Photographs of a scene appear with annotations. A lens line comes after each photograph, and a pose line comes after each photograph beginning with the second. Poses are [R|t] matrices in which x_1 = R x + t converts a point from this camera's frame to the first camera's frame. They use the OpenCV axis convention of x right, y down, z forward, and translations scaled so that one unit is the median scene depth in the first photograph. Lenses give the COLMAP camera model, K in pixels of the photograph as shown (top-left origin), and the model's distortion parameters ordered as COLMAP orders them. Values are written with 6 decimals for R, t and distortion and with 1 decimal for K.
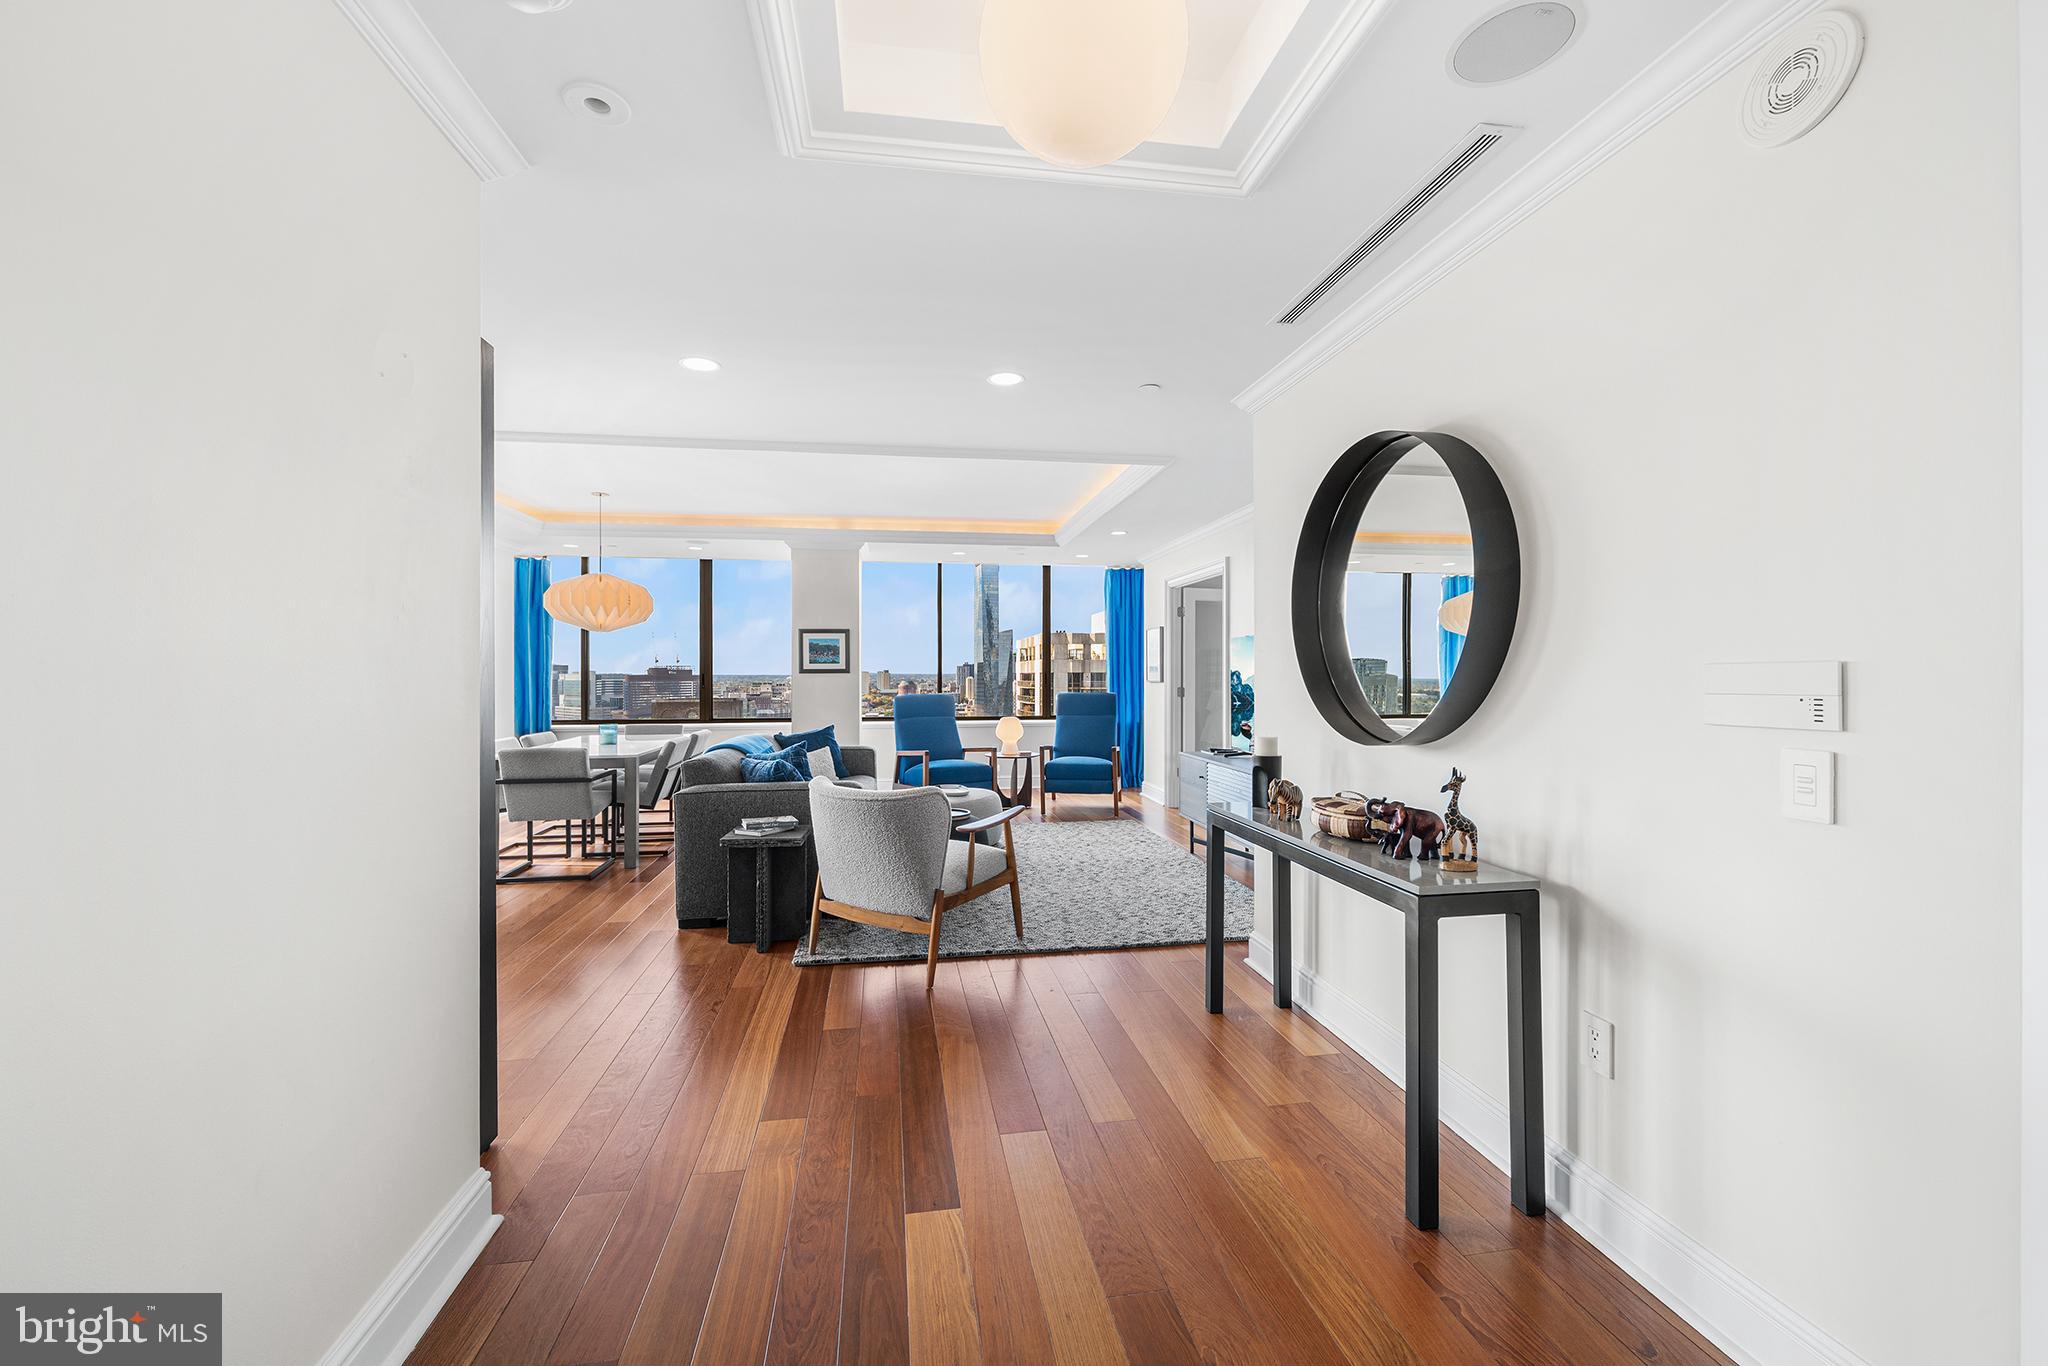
lens RADIAL K [[803.4, 0, 1017.1], [0, 803.4, 667.4], [0, 0, 1]] dist [-0.000274, -0.000063]
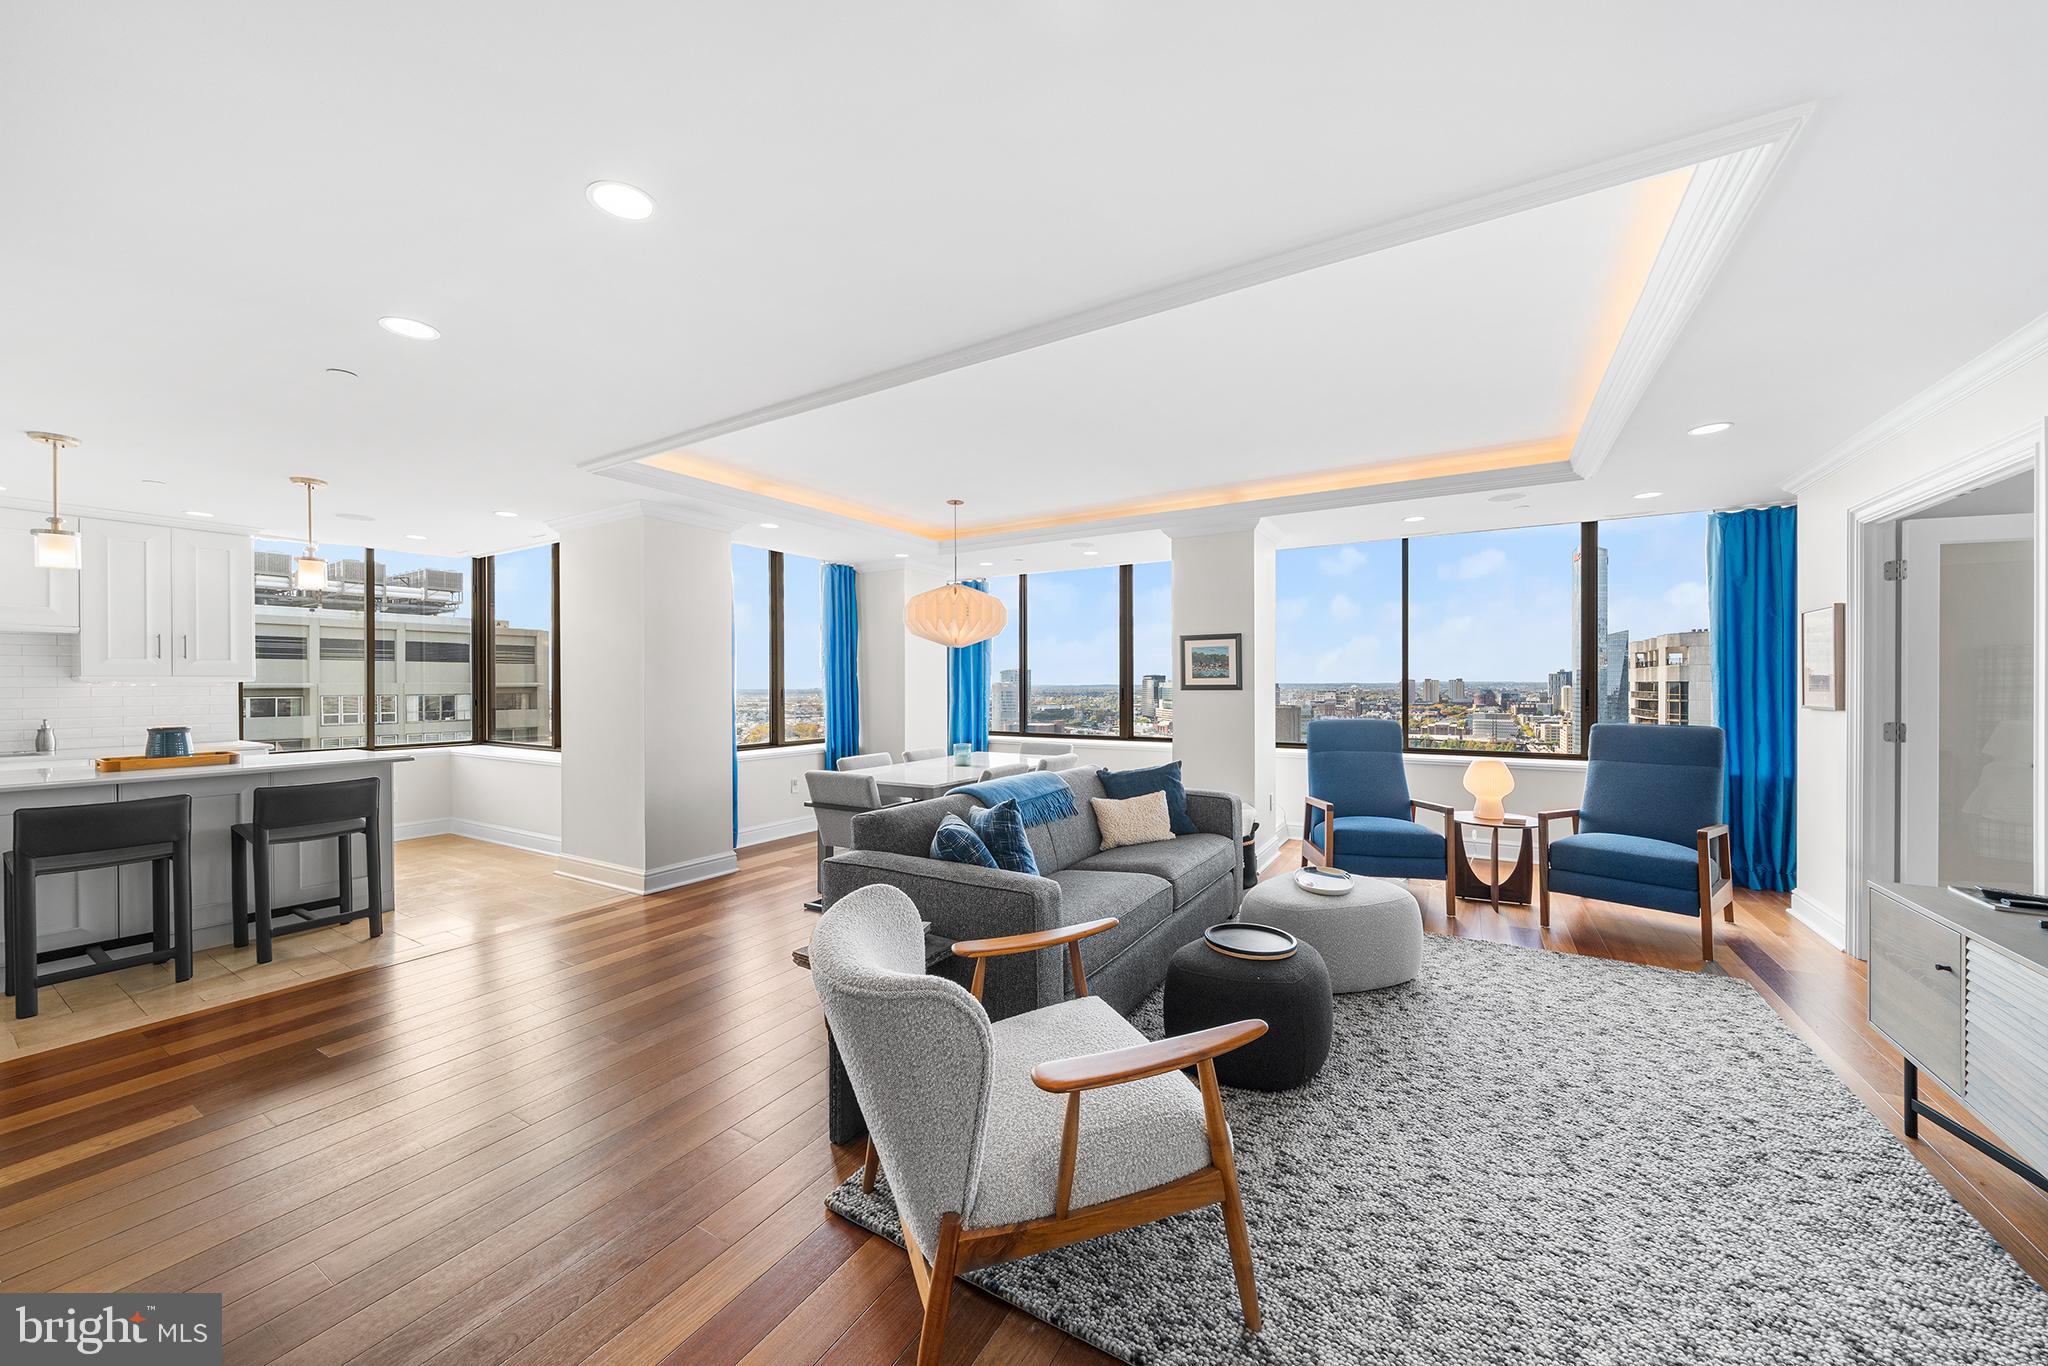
lens RADIAL K [[731.8, 0, 1028.6], [0, 731.8, 682.5], [0, 0, 1]] dist [-0.001682, 0.000153]
pose [[0.770480, 0.000274, -0.637464, 0.083377], [0.004826, 0.999969, 0.006262, -0.005667], [0.637445, -0.007901, 0.770455, 0.328580]]
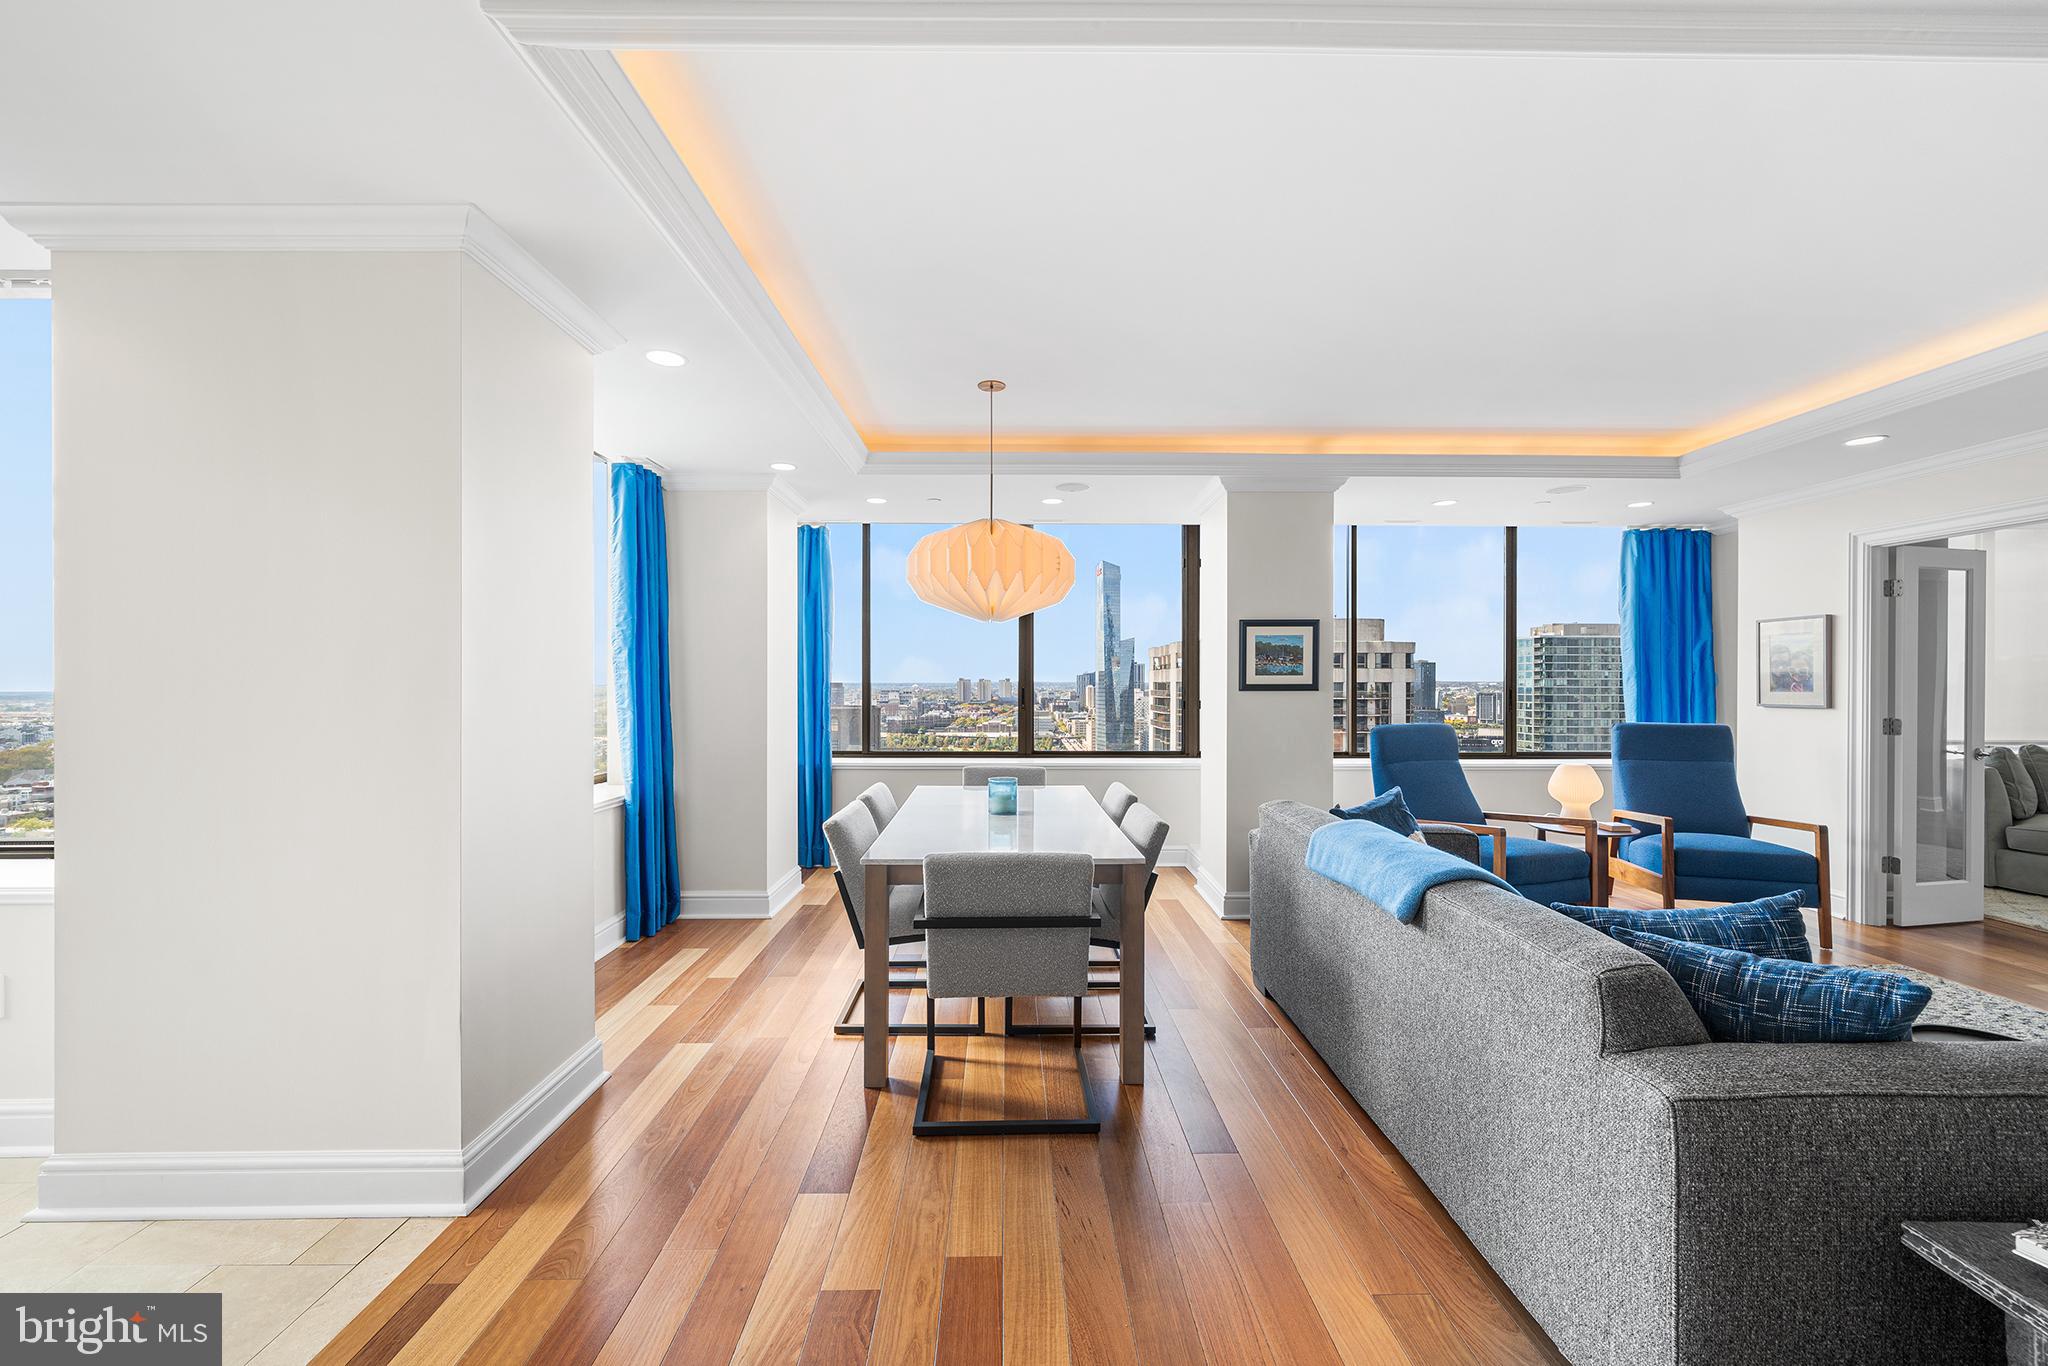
lens RADIAL K [[803.4, 0, 1031.3], [0, 803.4, 686.4], [0, 0, 1]] dist [-0.000274, -0.000063]
pose [[0.990609, 0.005239, -0.136623, -0.346292], [-0.003439, 0.999904, 0.013407, -0.003794], [0.136680, -0.012811, 0.990532, 0.358968]]
